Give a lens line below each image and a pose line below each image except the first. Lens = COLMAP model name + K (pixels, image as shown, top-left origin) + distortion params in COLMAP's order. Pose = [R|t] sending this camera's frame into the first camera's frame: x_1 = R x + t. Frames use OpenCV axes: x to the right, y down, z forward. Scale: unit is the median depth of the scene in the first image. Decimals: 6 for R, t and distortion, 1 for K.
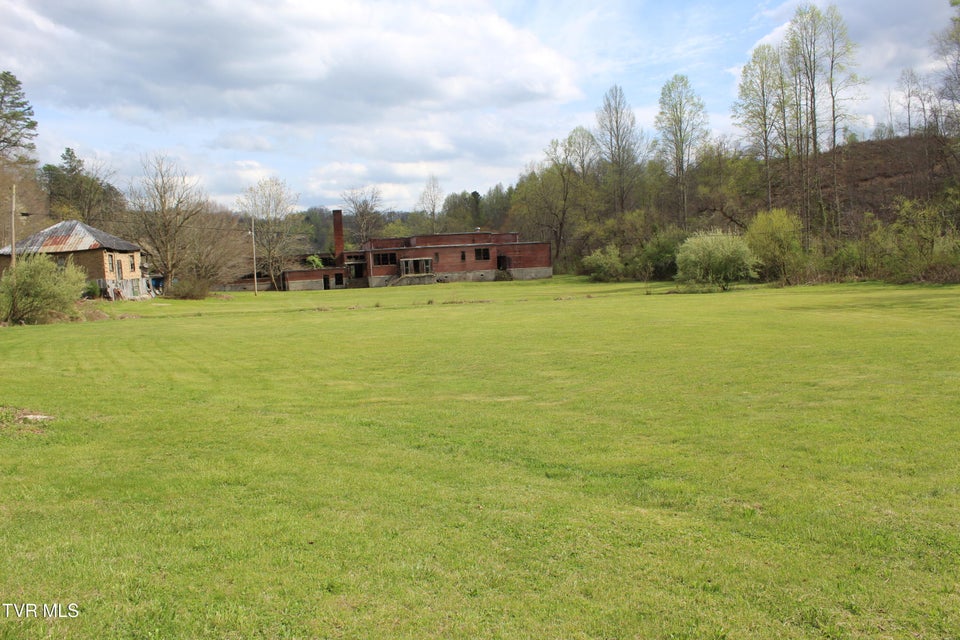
lens RADIAL K [[805.5, 0, 478.0], [0, 805.5, 319.7], [0, 0, 1]] dist [-0.154612, 0.136794]
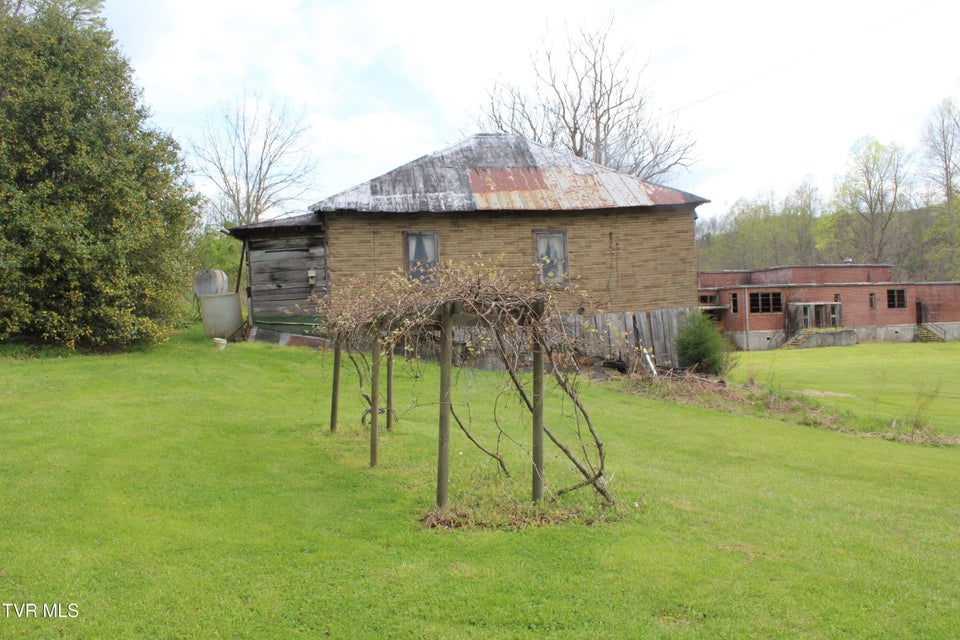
lens RADIAL K [[805.5, 0, 480.6], [0, 805.5, 322.0], [0, 0, 1]] dist [-0.154612, 0.136794]
pose [[0.998325, 0.018230, 0.054914, -0.518394], [-0.014061, 0.997057, -0.075366, -0.020860], [-0.056127, 0.074467, 0.995643, 0.633749]]
